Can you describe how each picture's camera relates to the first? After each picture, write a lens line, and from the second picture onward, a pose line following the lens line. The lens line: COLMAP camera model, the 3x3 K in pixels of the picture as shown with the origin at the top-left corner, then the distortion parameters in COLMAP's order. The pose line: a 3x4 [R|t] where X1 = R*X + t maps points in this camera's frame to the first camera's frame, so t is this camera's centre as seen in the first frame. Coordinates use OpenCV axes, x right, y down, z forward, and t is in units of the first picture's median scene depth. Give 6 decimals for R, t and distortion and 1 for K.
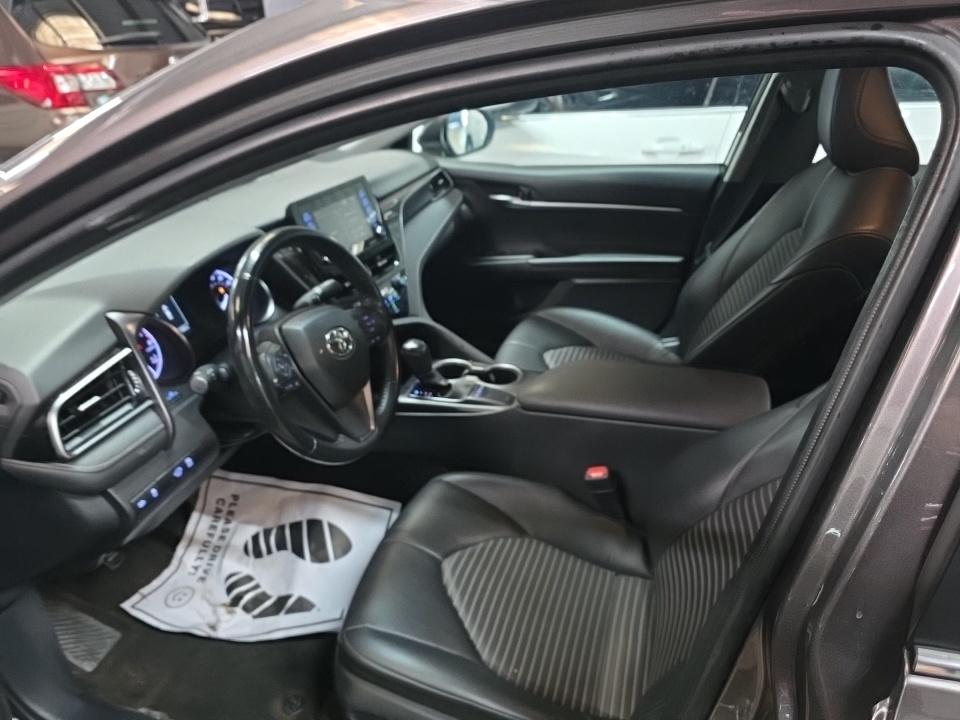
lens RADIAL K [[646.7, 0, 477.3], [0, 646.7, 356.7], [0, 0, 1]] dist [0.141029, -0.166696]
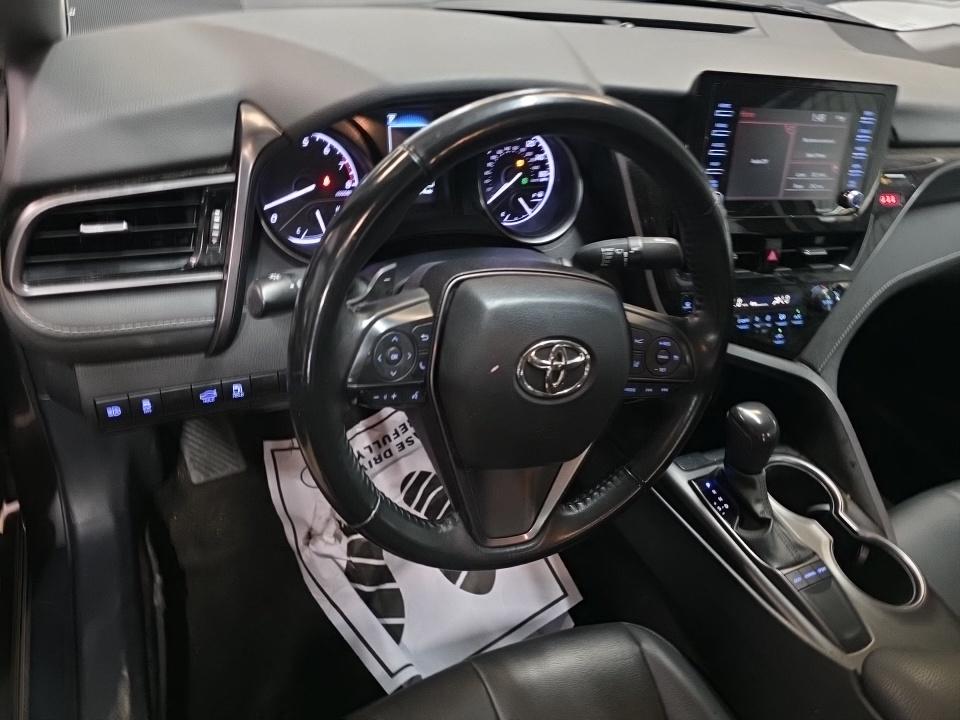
lens RADIAL K [[646.7, 0, 477.3], [0, 646.7, 356.7], [0, 0, 1]] dist [0.141029, -0.166696]
pose [[0.649342, 0.595108, -0.473499, -0.021098], [-0.509959, 0.802623, 0.309418, -0.113911], [0.564178, 0.040547, 0.824657, 0.443631]]
